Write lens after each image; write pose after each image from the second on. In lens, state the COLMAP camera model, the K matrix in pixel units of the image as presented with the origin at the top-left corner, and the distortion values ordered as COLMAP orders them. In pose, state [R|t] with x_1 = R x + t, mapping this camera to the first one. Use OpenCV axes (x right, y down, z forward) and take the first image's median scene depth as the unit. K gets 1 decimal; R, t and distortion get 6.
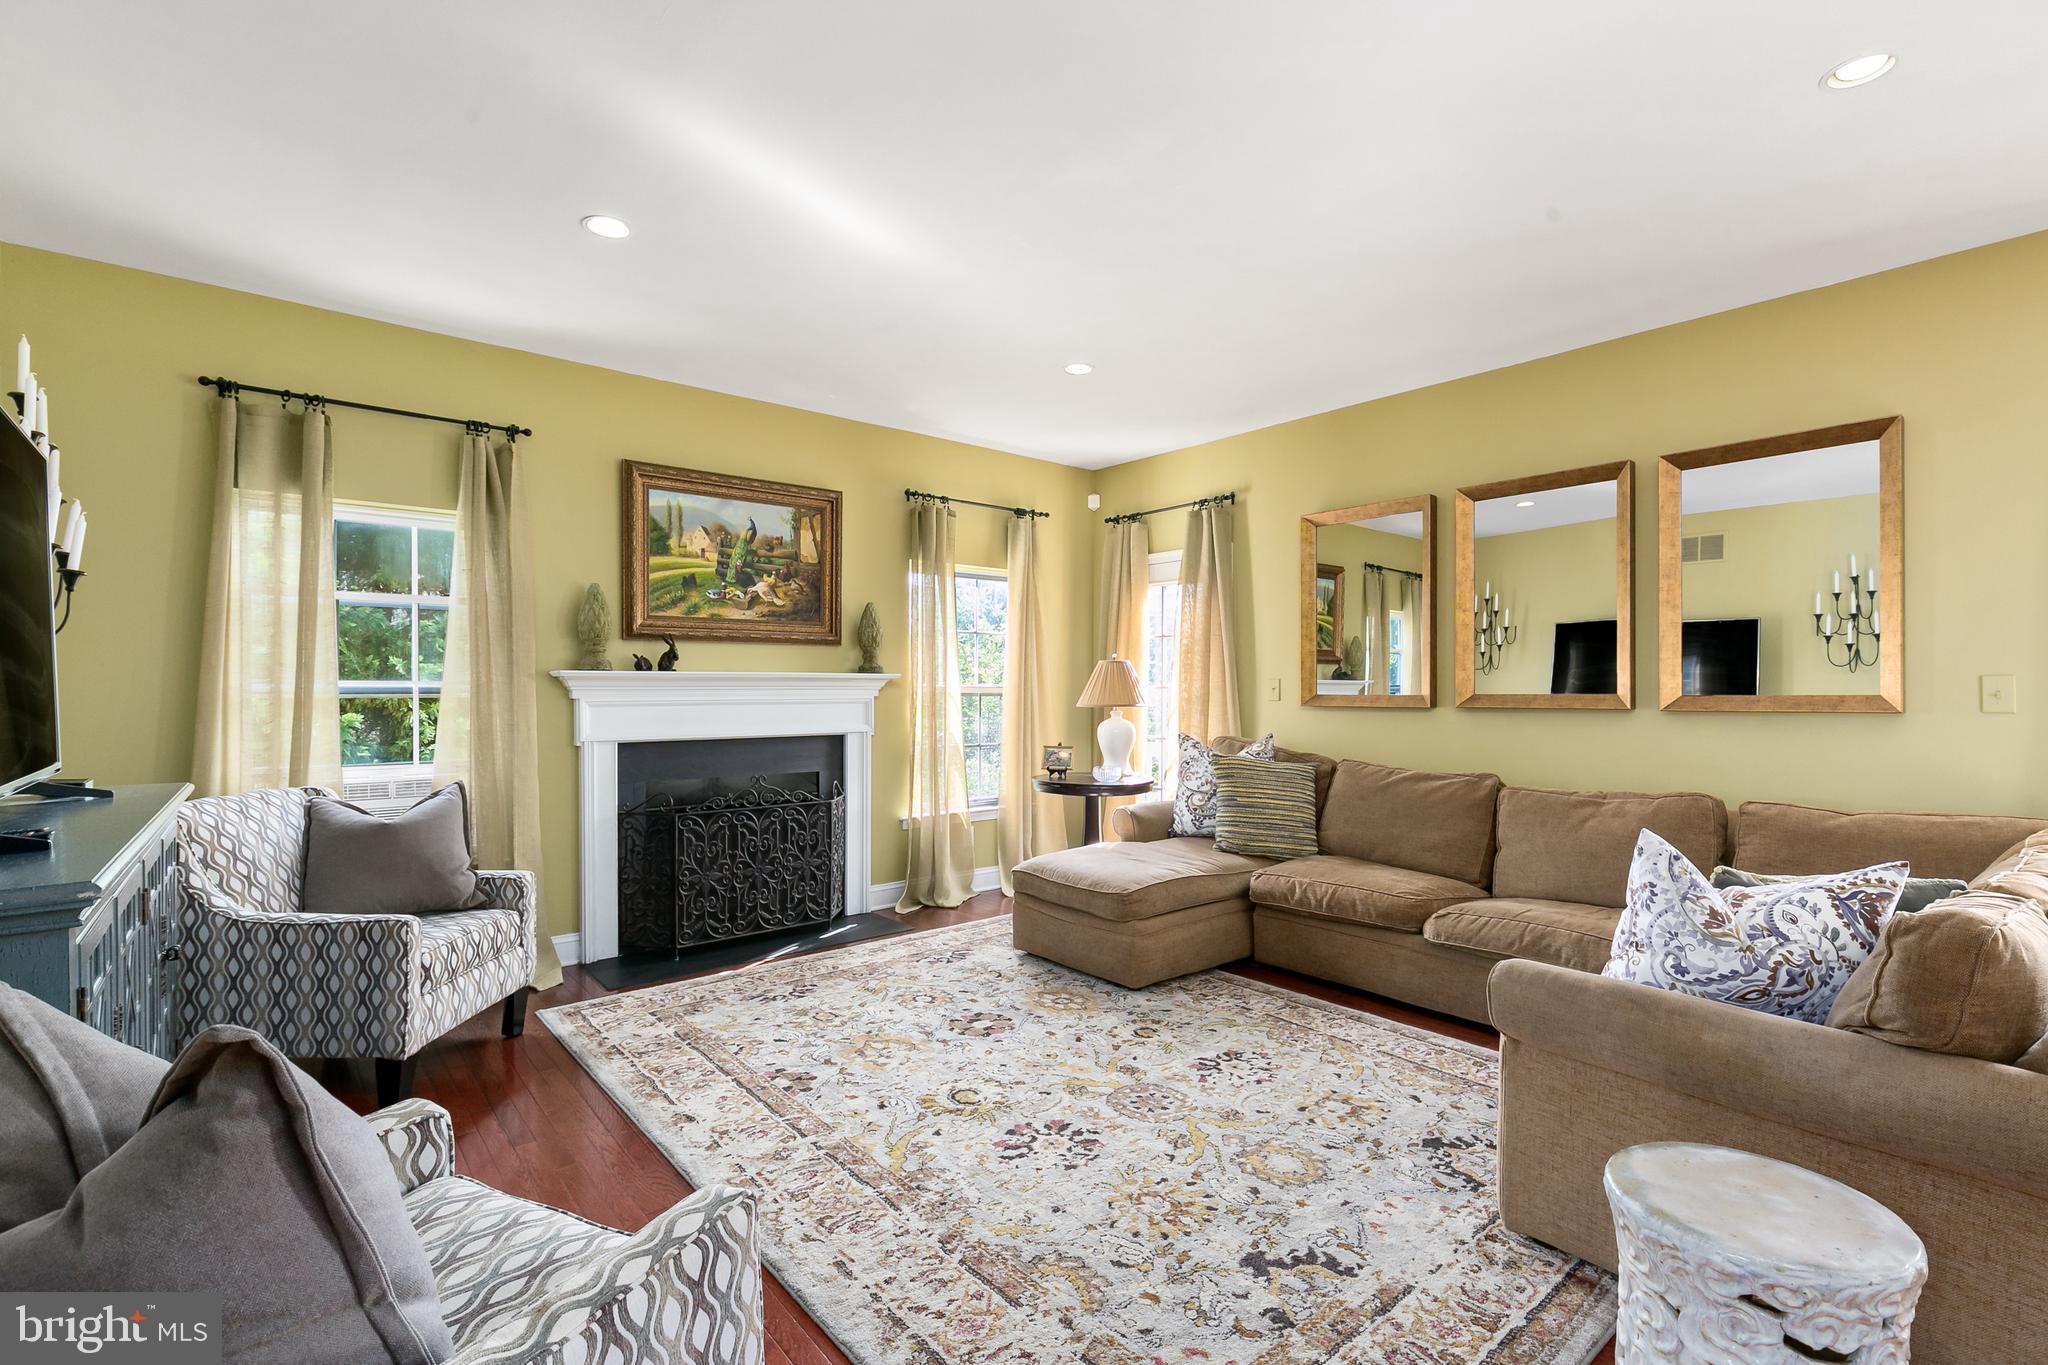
lens RADIAL K [[925.1, 0, 1024.0], [0, 925.1, 682.5], [0, 0, 1]] dist [0.001677, 0.000240]
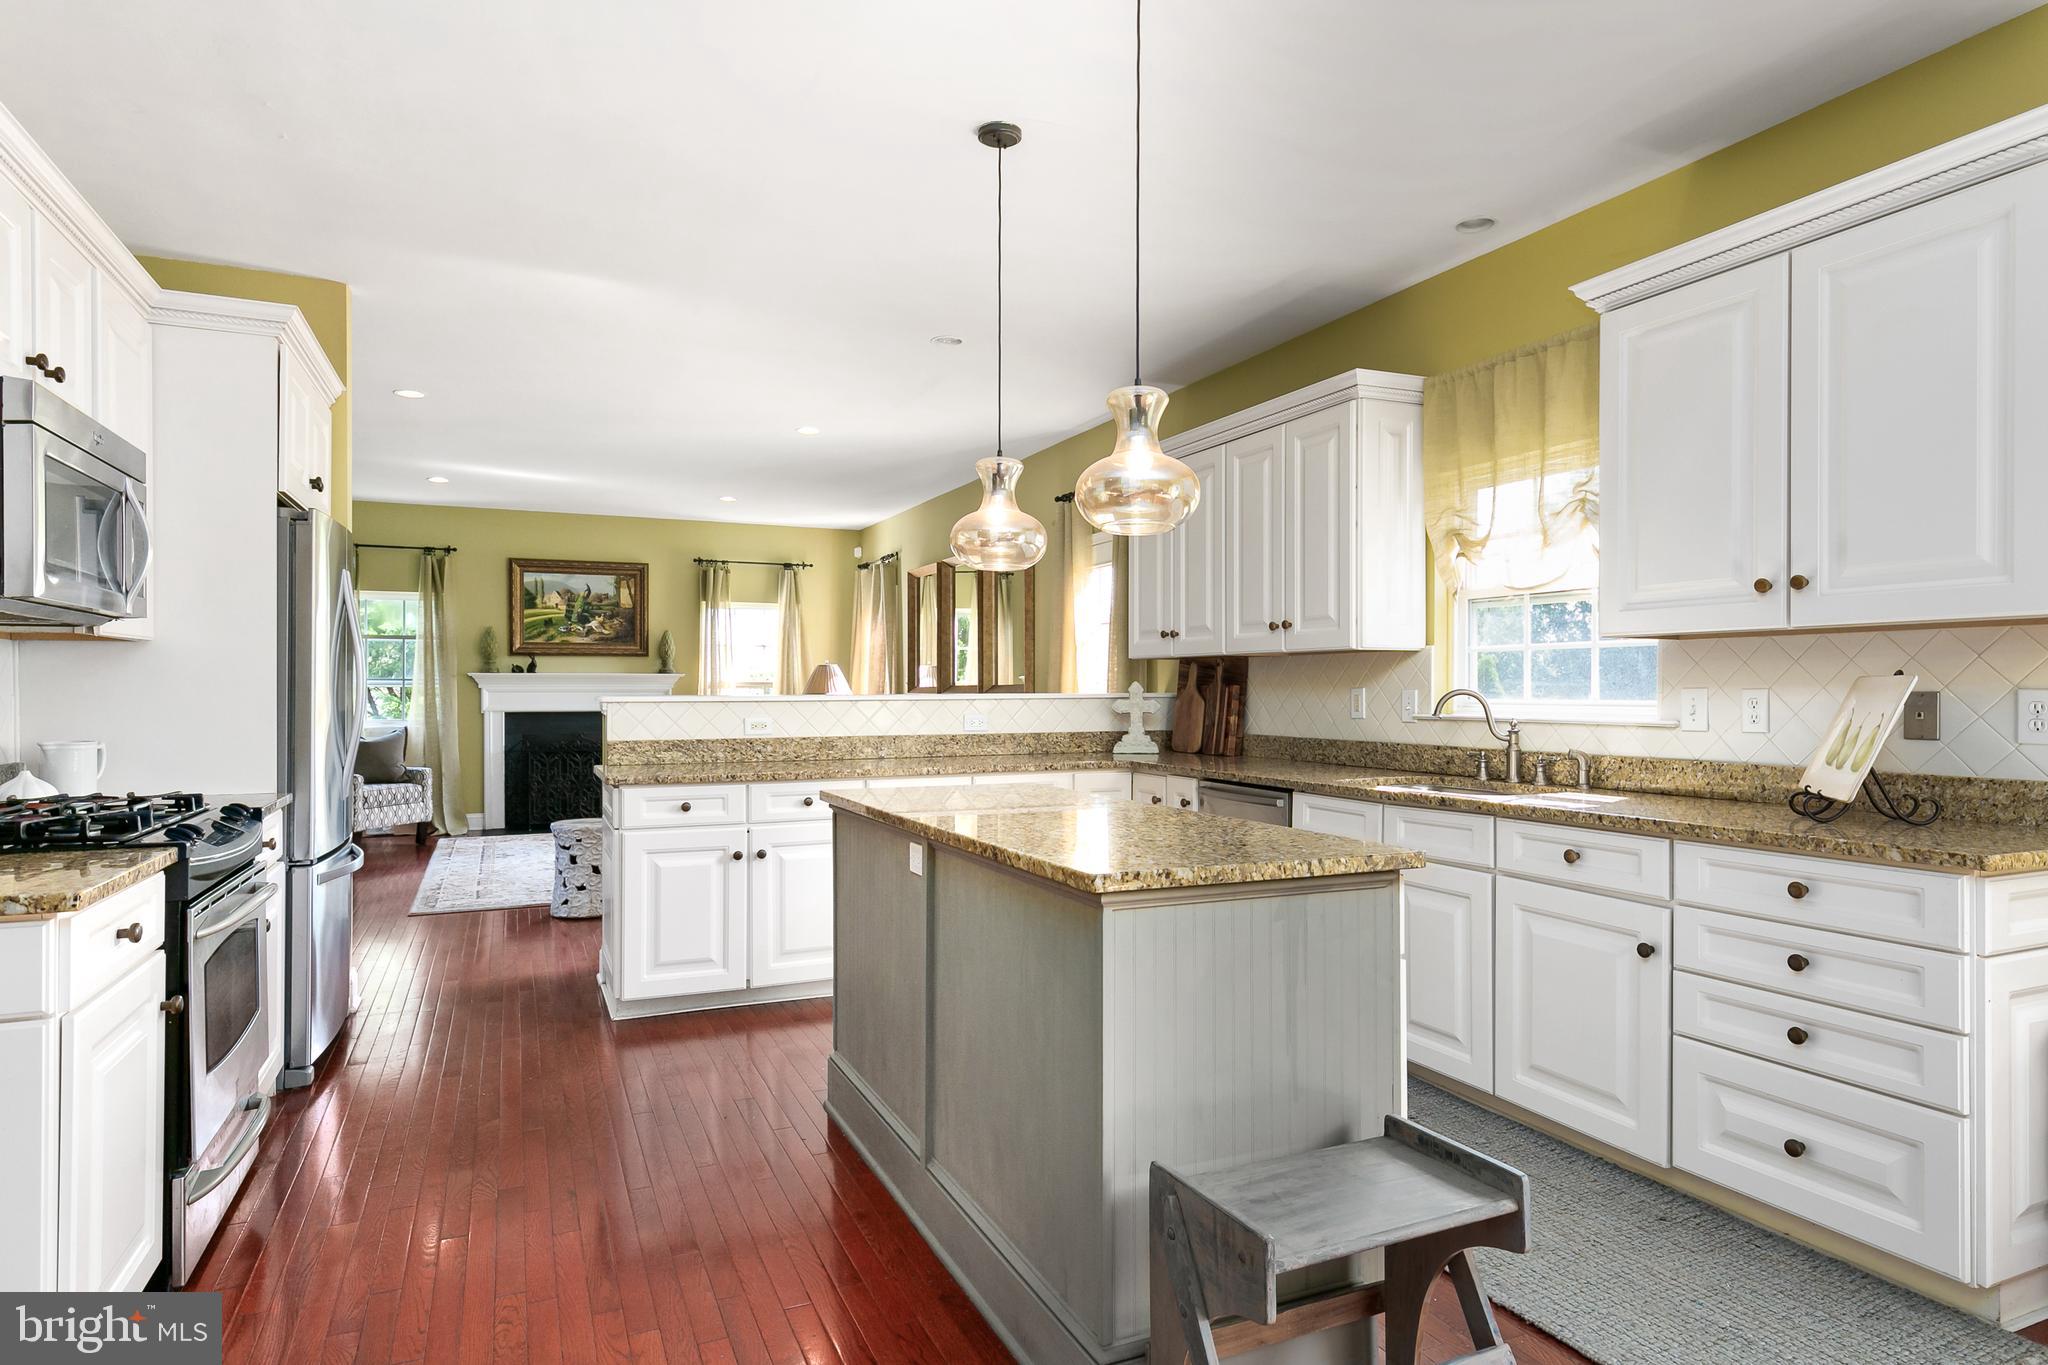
lens RADIAL K [[1165.9, 0, 1024.0], [0, 1165.9, 682.5], [0, 0, 1]] dist [0.020128, -0.000638]
pose [[0.958495, -0.000276, -0.285109, 1.154232], [-0.000320, 0.999998, -0.002042, 0.010193], [0.285109, 0.002049, 0.958493, -0.890297]]
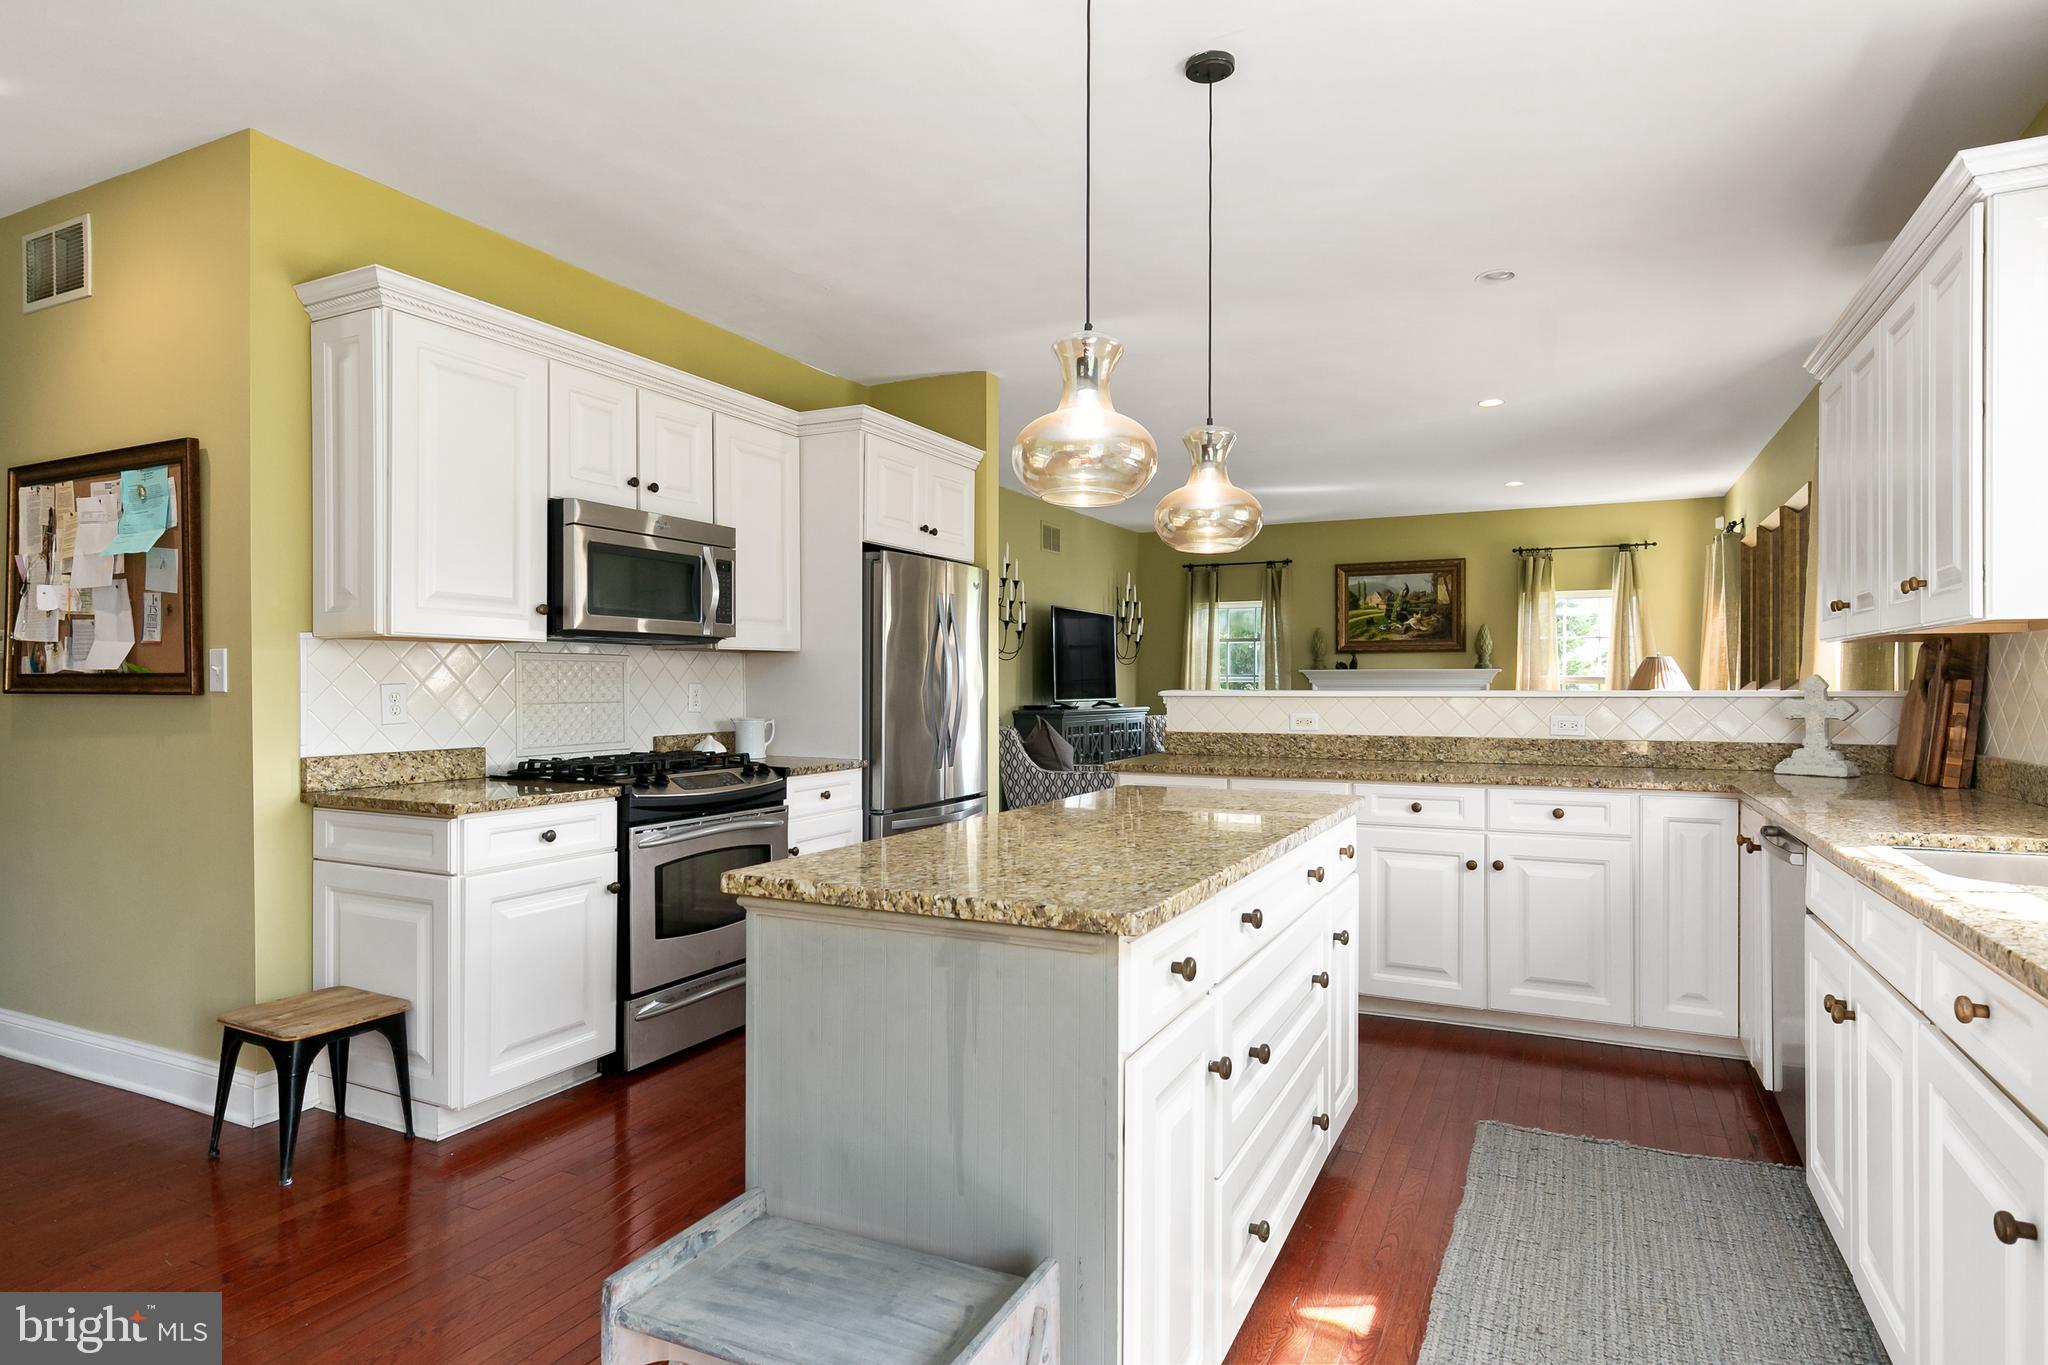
lens RADIAL K [[1109.3, 0, 1024.0], [0, 1109.3, 682.5], [0, 0, 1]] dist [0.012983, 0.000271]
pose [[0.402106, 0.000960, -0.915593, 1.439782], [0.001282, 0.999998, 0.001611, 0.010506], [0.915592, -0.001821, 0.402104, -0.563779]]
